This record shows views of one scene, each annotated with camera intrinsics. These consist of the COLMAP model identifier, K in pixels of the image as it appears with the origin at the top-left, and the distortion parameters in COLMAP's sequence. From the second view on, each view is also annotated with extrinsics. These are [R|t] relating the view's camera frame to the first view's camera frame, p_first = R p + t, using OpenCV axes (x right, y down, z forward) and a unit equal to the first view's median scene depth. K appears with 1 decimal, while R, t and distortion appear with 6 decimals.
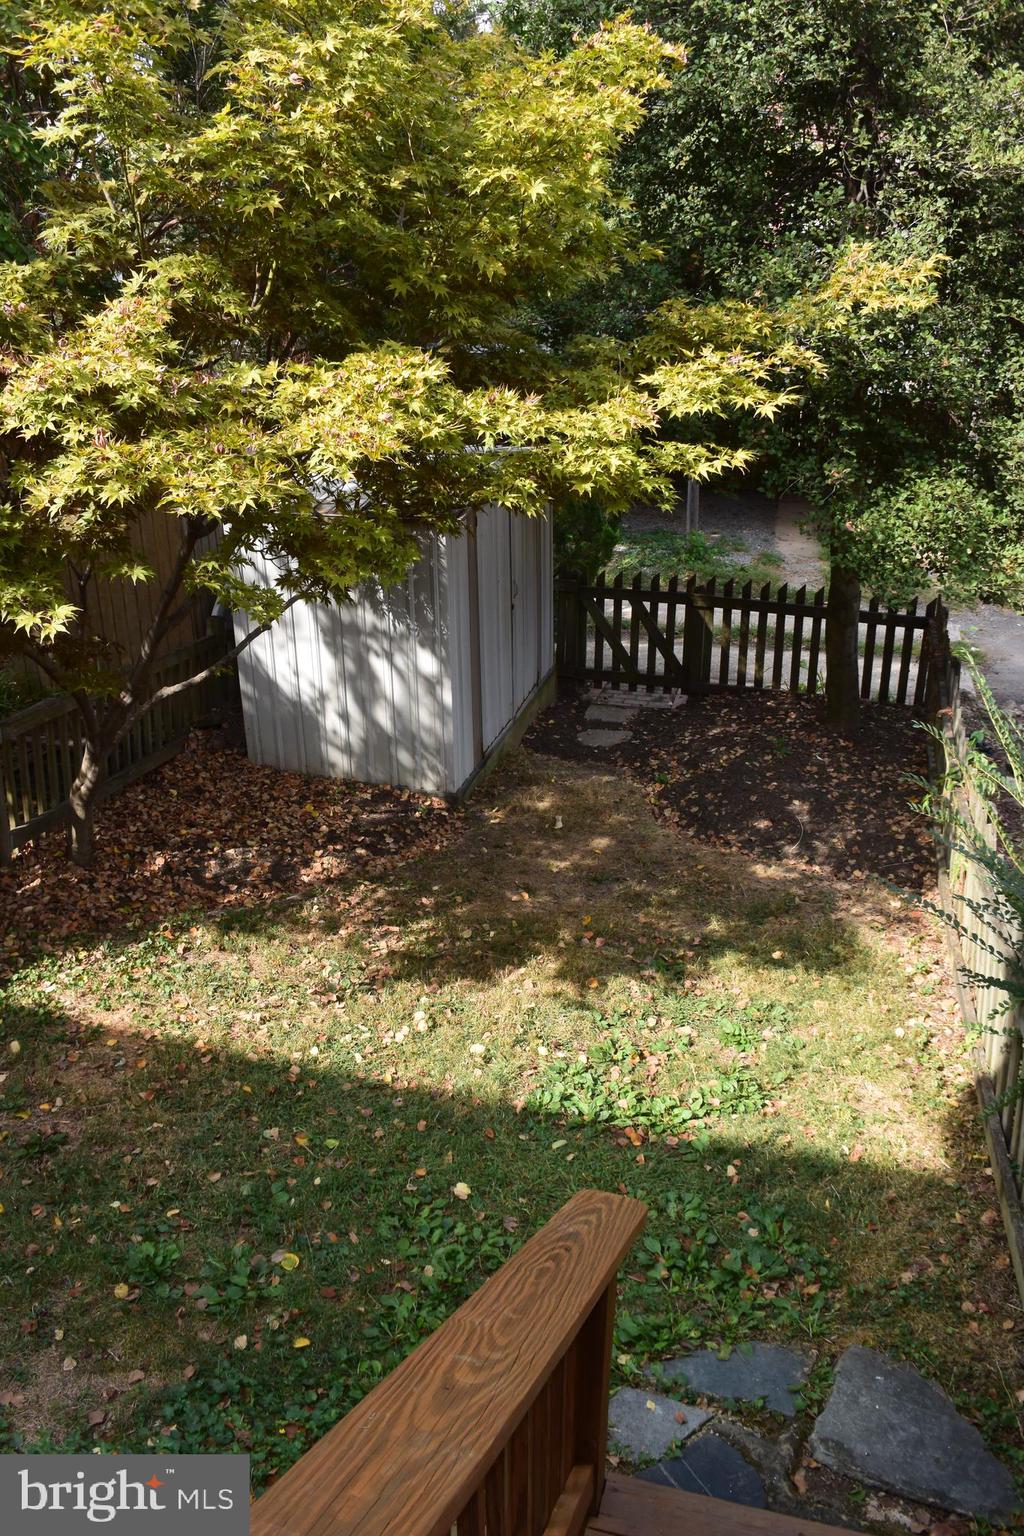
lens RADIAL K [[1246.7, 0, 512.0], [0, 1246.7, 768.0], [0, 0, 1]] dist [-0.085825, 0.004156]
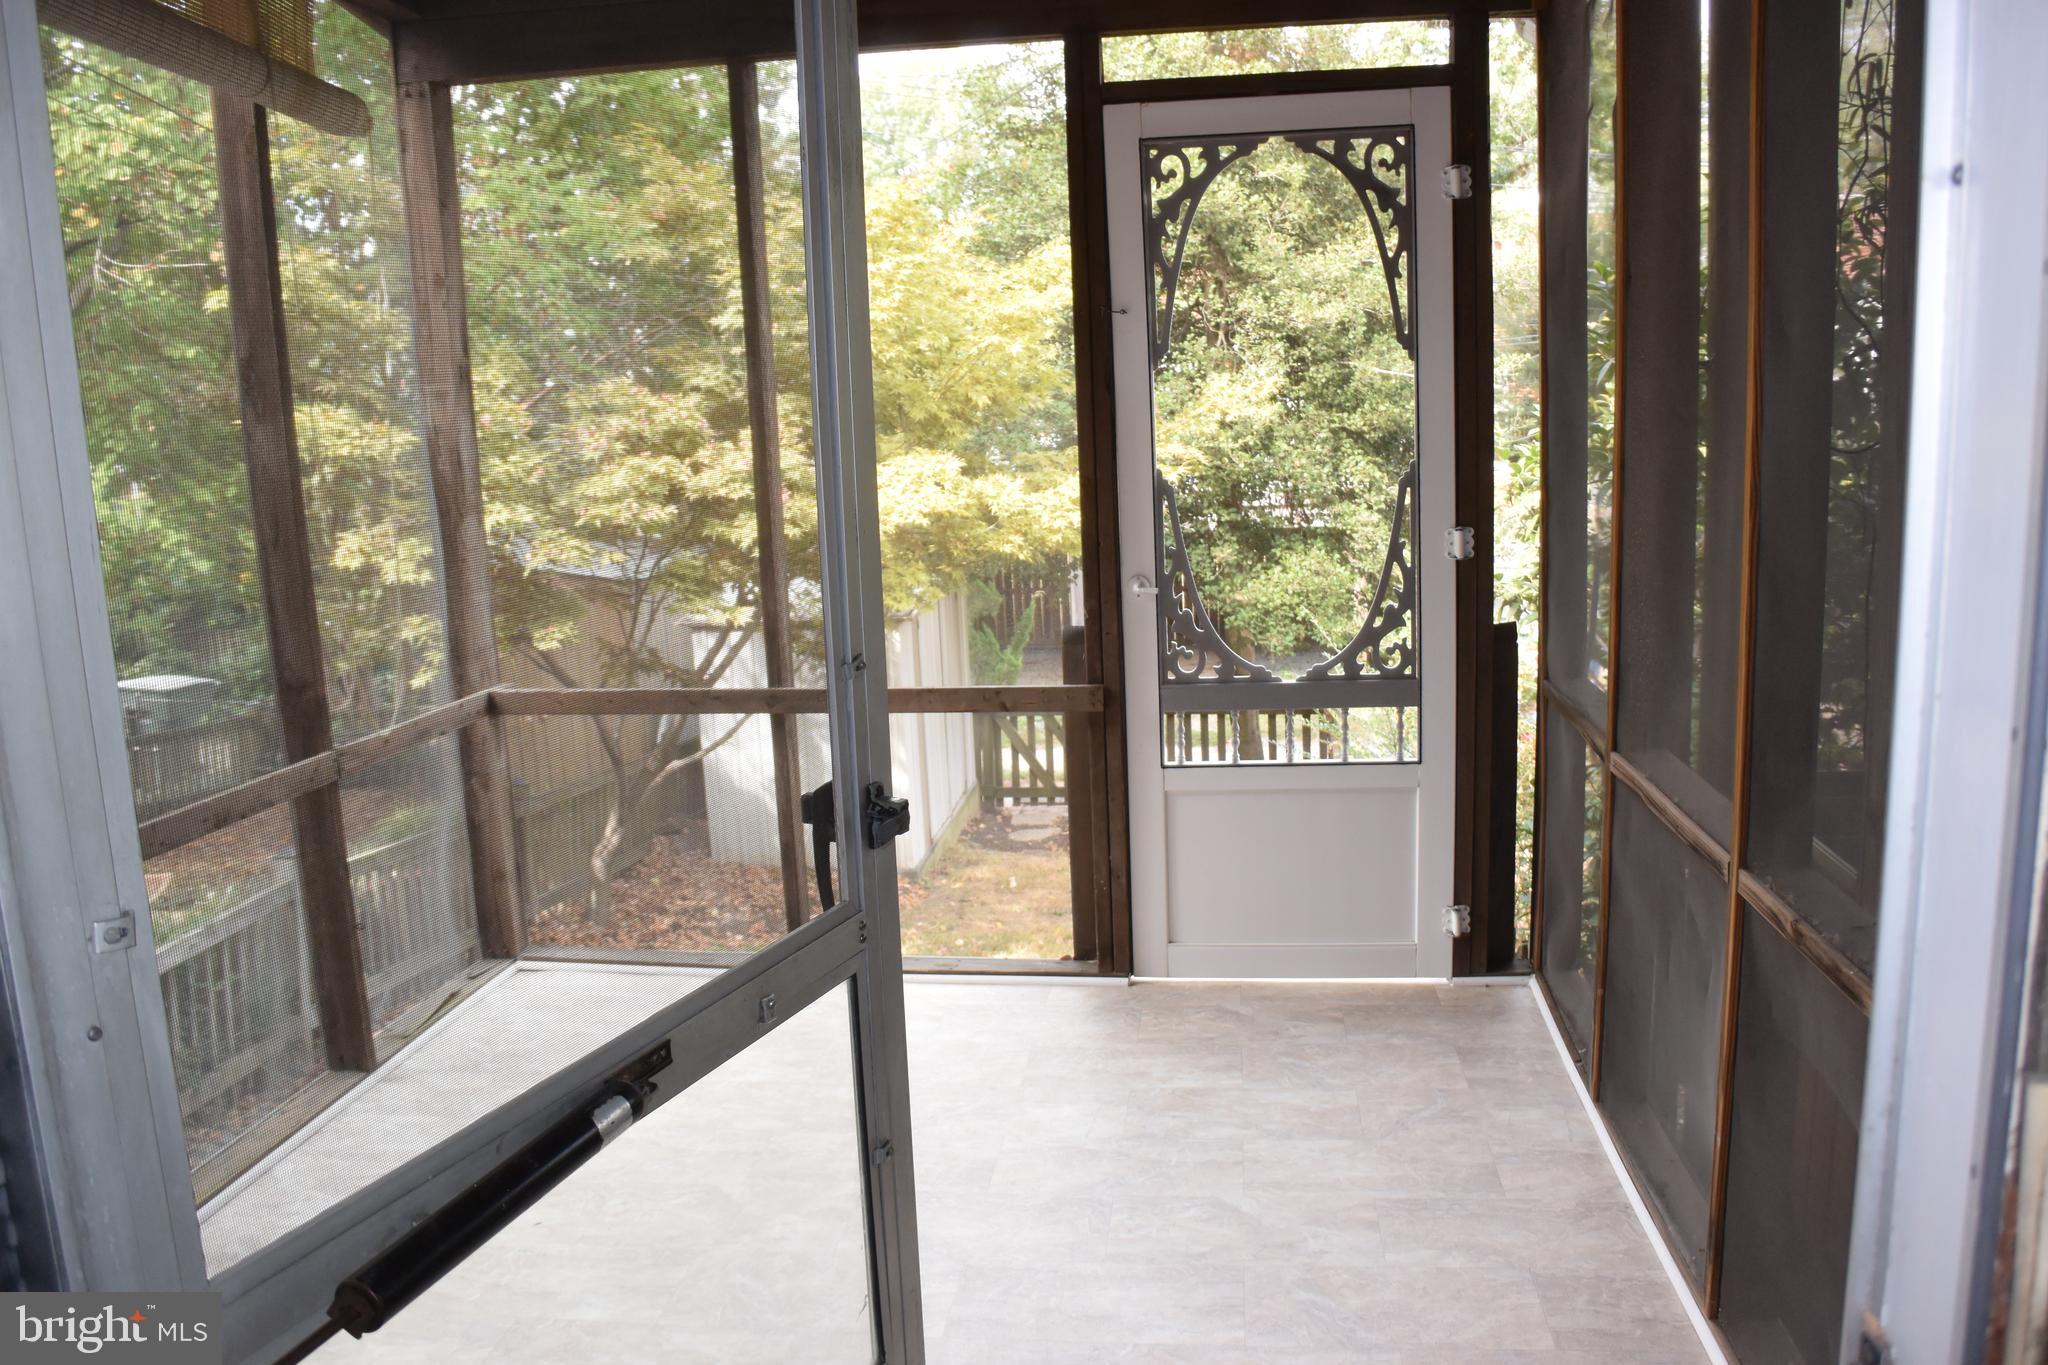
lens RADIAL K [[1578.3, 0, 1059.5], [0, 1578.3, 679.1], [0, 0, 1]] dist [-0.152396, 0.097079]
pose [[0.988090, -0.057190, 0.142854, -0.140099], [0.088005, 0.971580, -0.219746, 0.228056], [-0.126226, 0.229700, 0.965041, -0.504721]]
